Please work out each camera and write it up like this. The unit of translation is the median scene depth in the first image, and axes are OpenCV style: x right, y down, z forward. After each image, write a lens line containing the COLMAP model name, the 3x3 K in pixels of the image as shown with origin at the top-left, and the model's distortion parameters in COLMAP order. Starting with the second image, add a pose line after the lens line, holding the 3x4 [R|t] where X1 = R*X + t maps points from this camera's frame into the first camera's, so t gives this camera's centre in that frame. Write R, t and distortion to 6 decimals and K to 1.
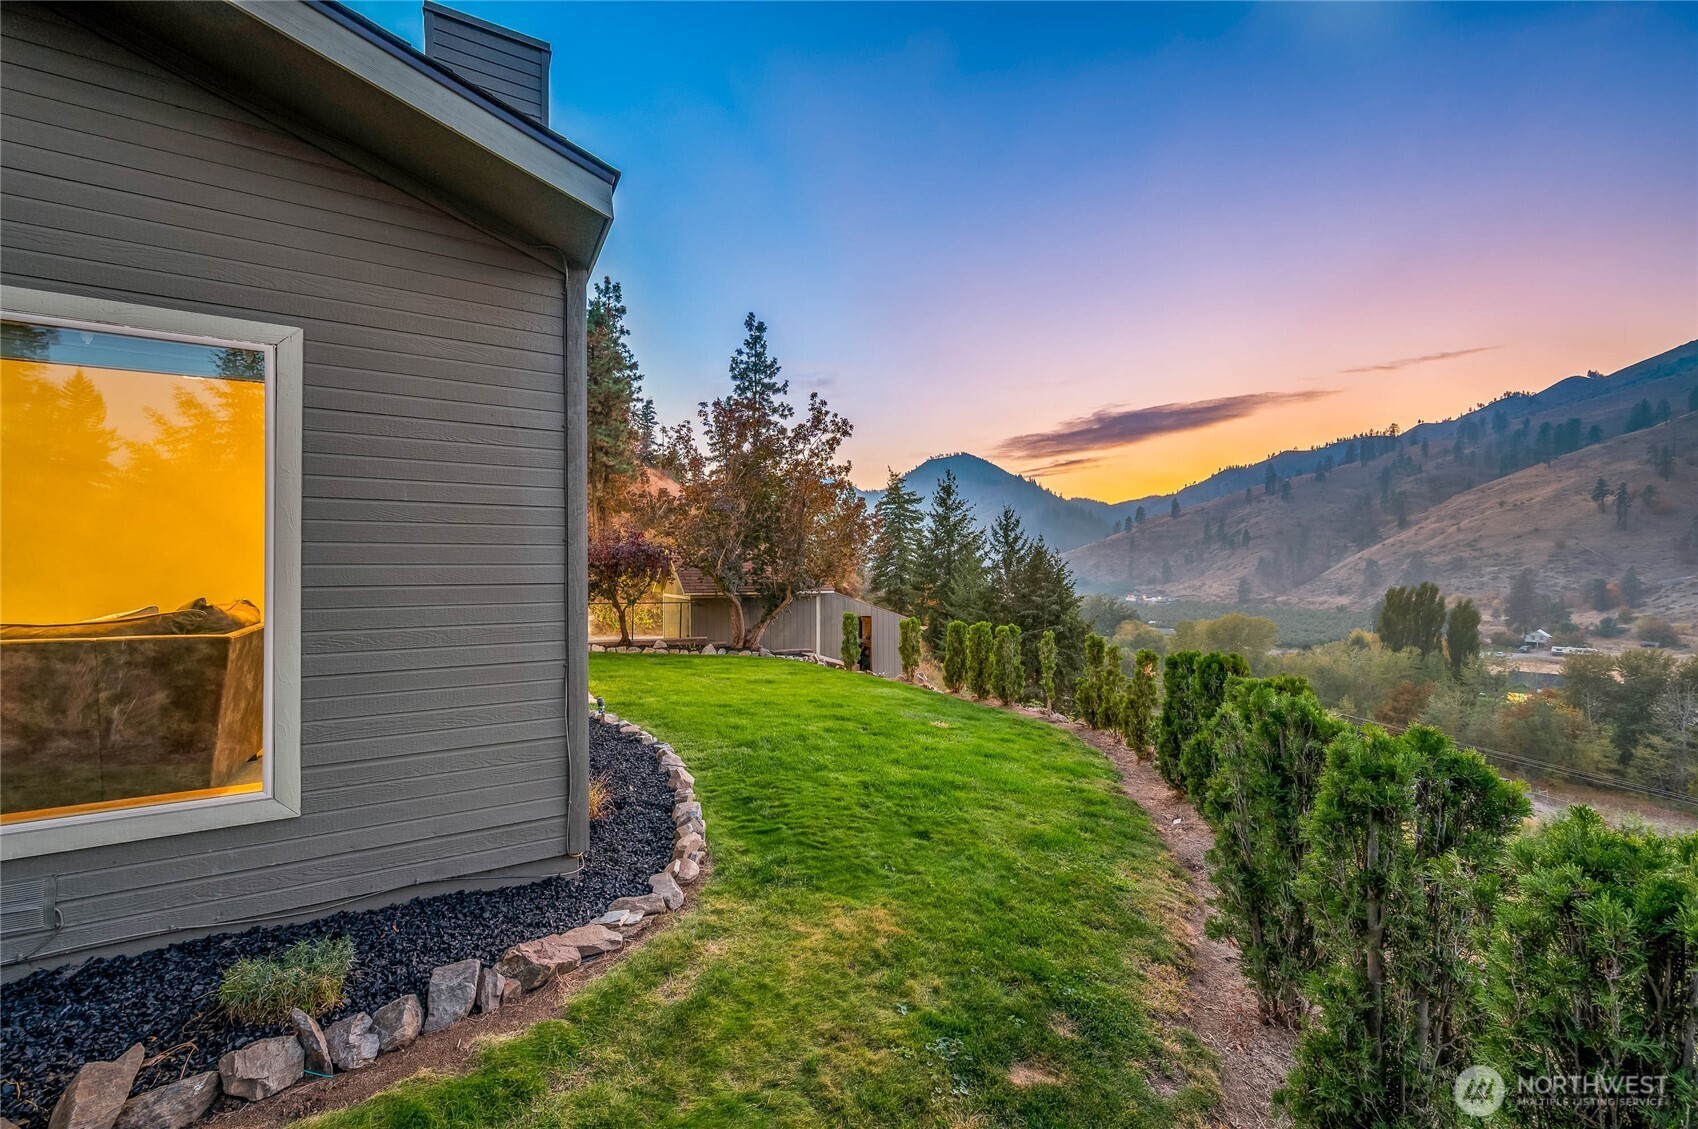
lens RADIAL K [[670.5, 0, 844.7], [0, 670.5, 561.9], [0, 0, 1]] dist [-0.000636, 0.000183]
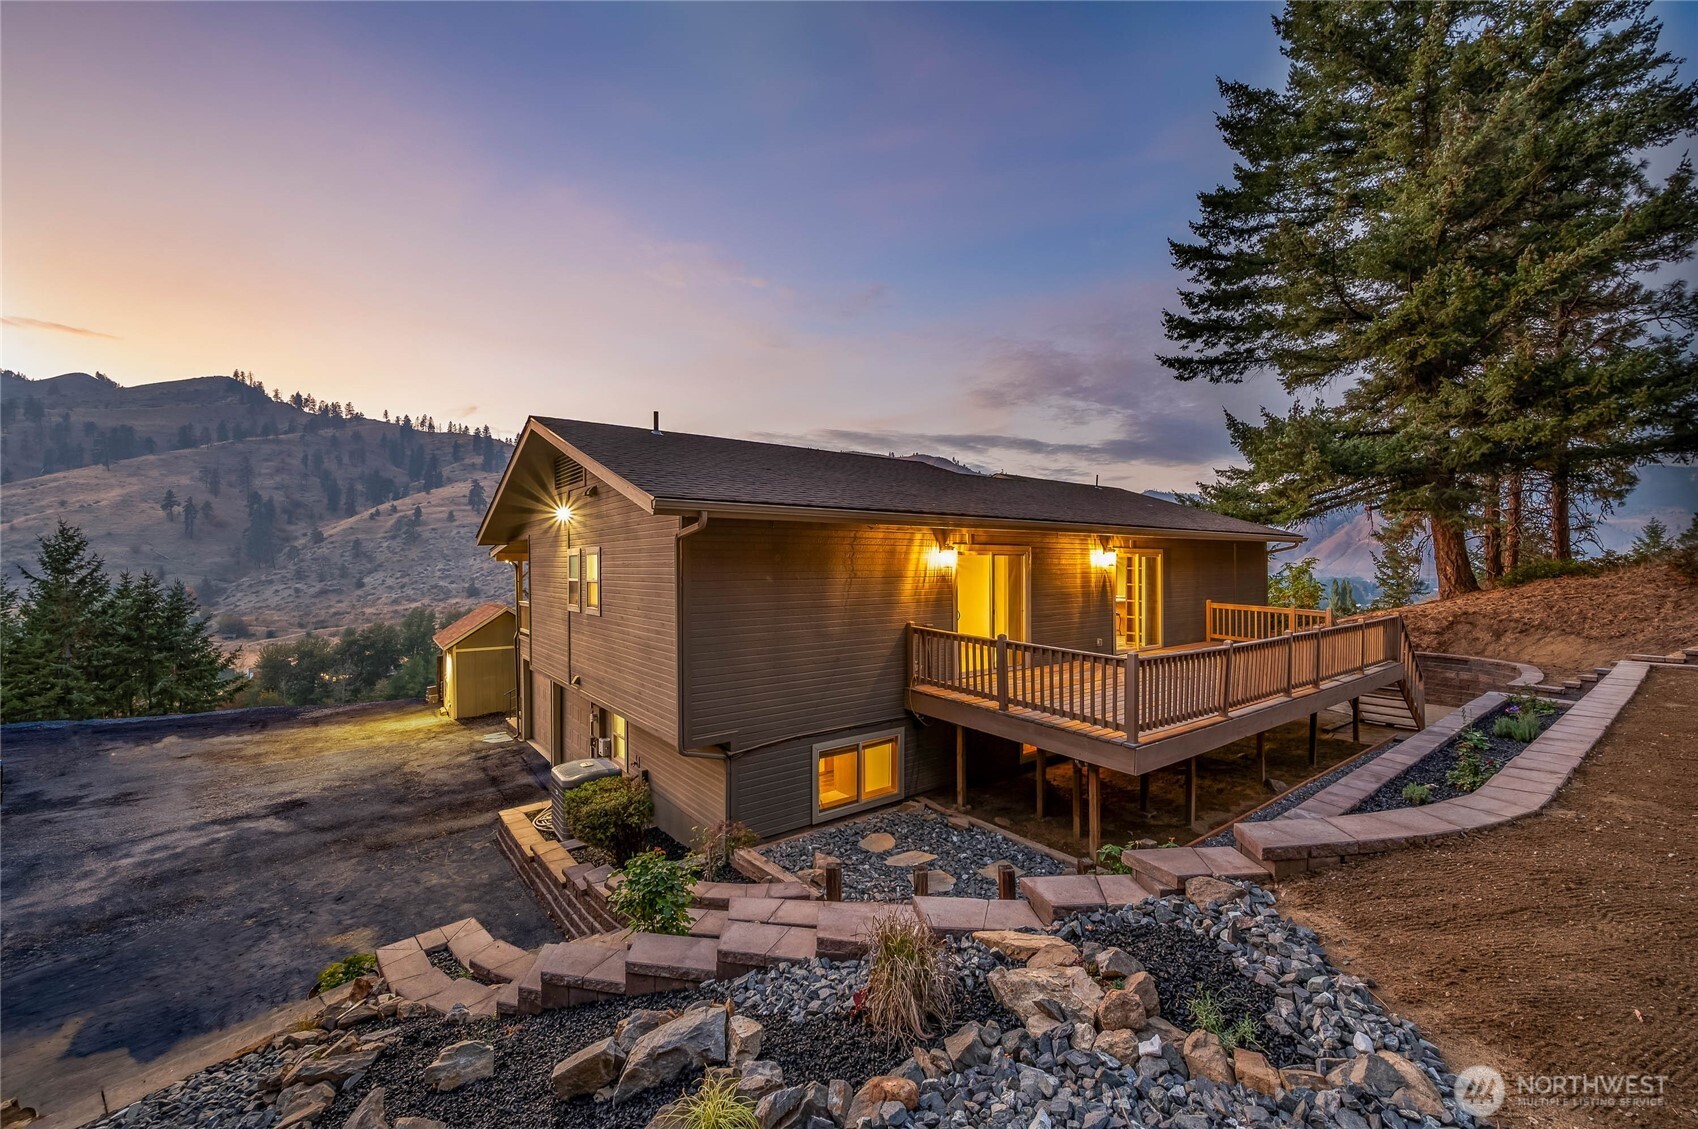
lens RADIAL K [[676.4, 0, 844.9], [0, 676.4, 564.2], [0, 0, 1]] dist [-0.000134, 0.000041]
pose [[-0.115757, 0.003601, 0.993271, -0.107781], [-0.006363, 0.999970, -0.004367, -0.006709], [-0.993257, -0.006826, -0.115730, 0.040315]]
